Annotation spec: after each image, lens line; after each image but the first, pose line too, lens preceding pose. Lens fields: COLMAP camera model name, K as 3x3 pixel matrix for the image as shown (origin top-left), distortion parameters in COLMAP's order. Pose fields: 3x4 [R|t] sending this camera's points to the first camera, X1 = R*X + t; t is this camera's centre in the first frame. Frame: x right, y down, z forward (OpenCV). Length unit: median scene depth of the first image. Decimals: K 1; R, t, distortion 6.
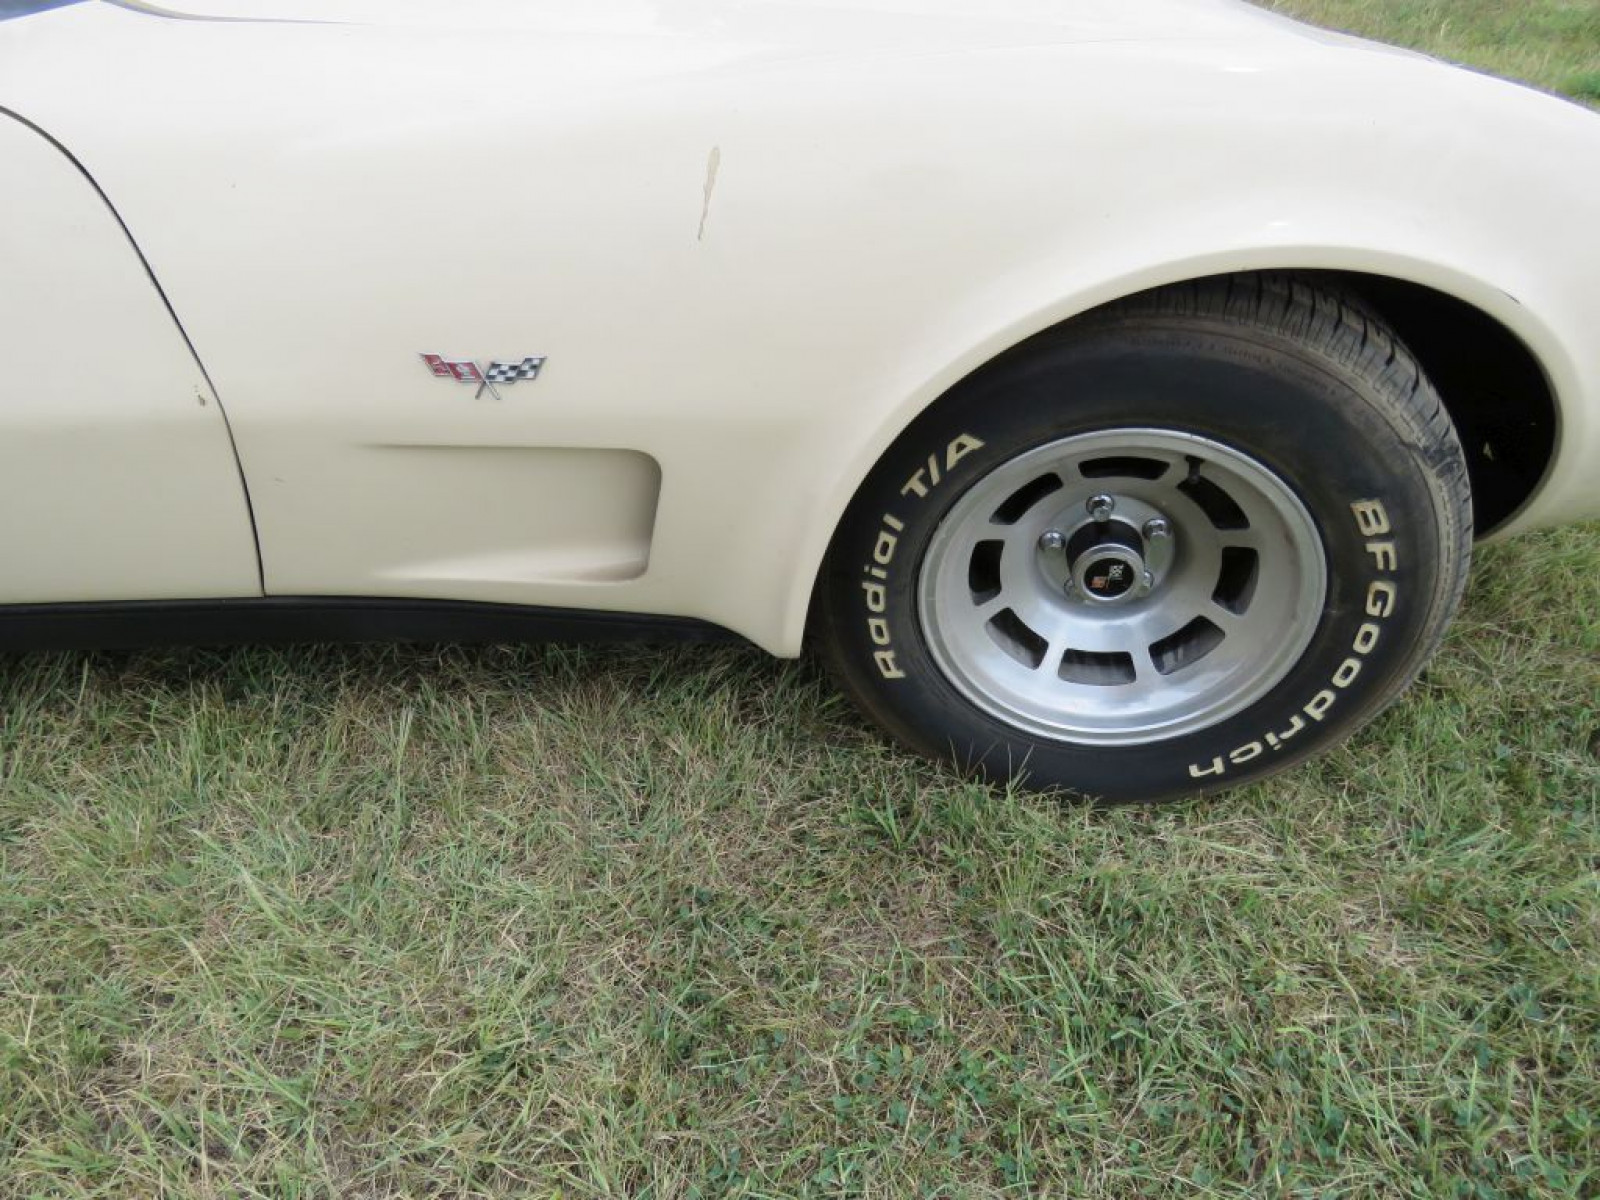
lens RADIAL K [[1021.3, 0, 800.0], [0, 1021.3, 600.0], [0, 0, 1]] dist [-0.000075, 0.003275]
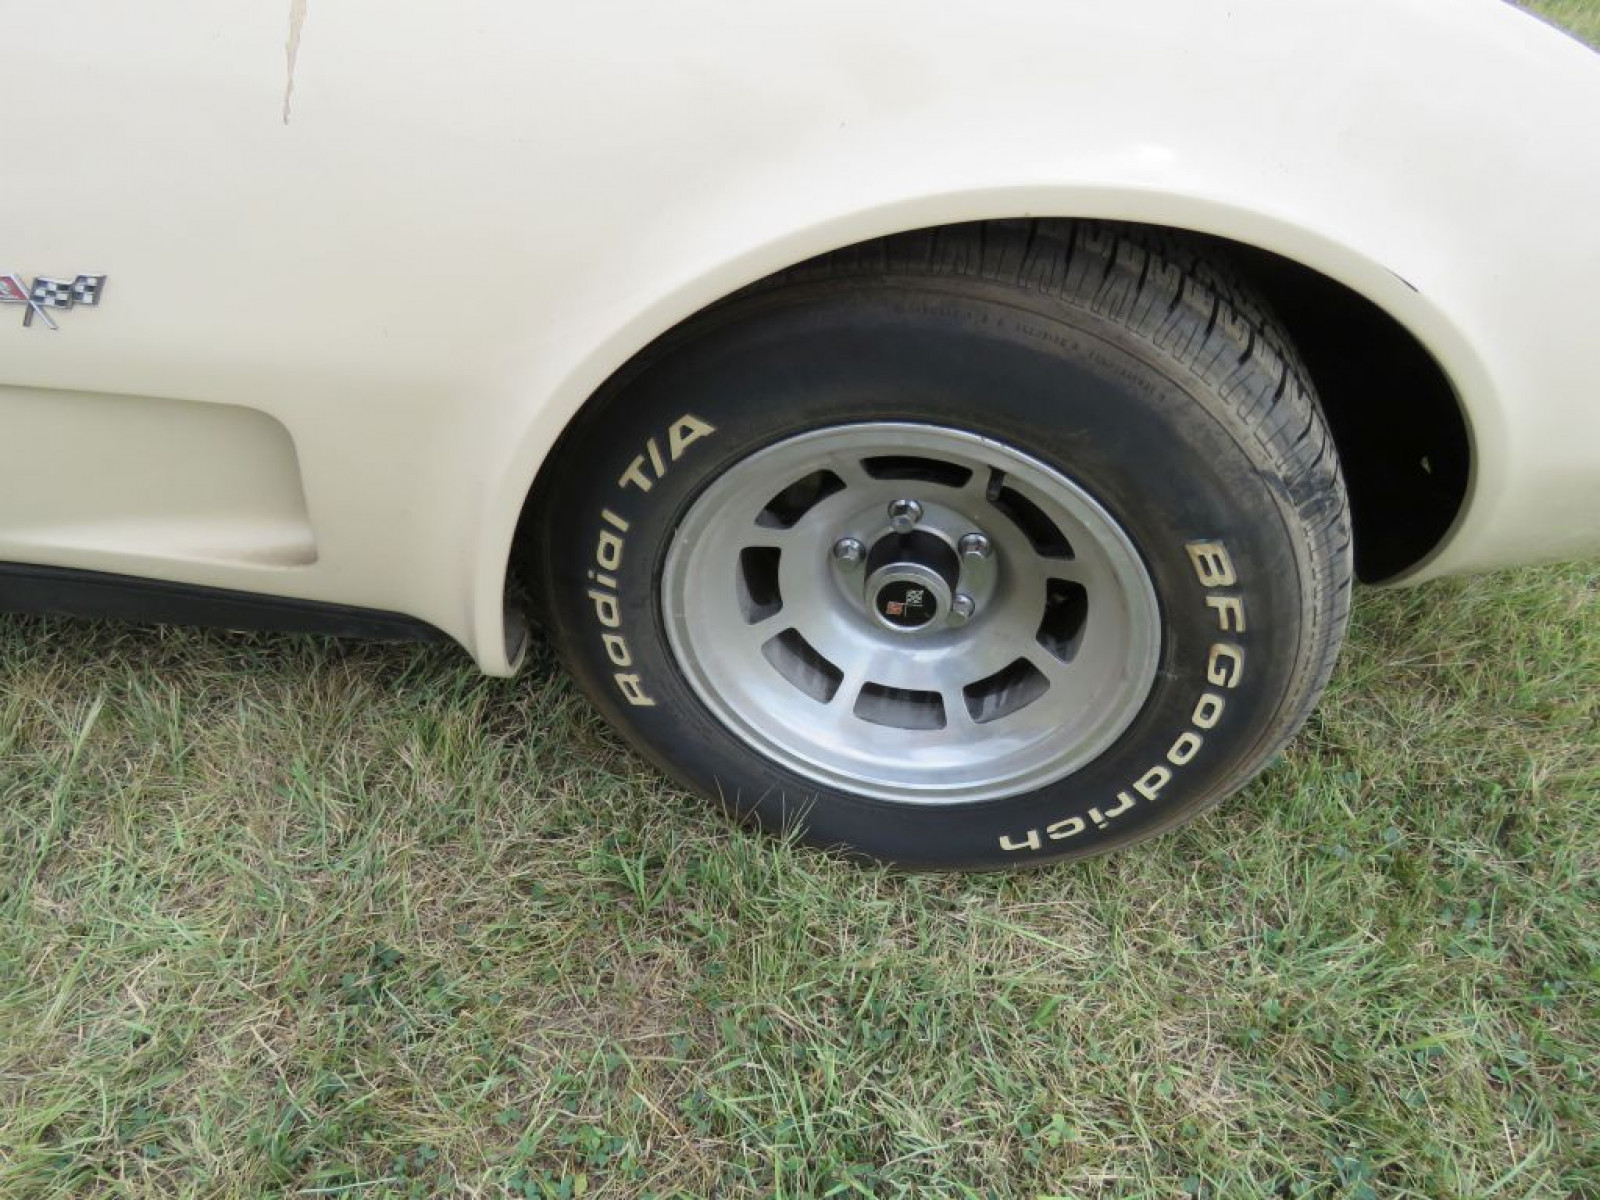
lens RADIAL K [[1042.1, 0, 777.1], [0, 1042.1, 608.5], [0, 0, 1]] dist [-0.008819, 0.006191]
pose [[0.997609, 0.068901, -0.005462, 0.210797], [-0.068381, 0.995399, 0.067126, -0.067030], [0.010062, -0.066592, 0.997730, 0.195047]]
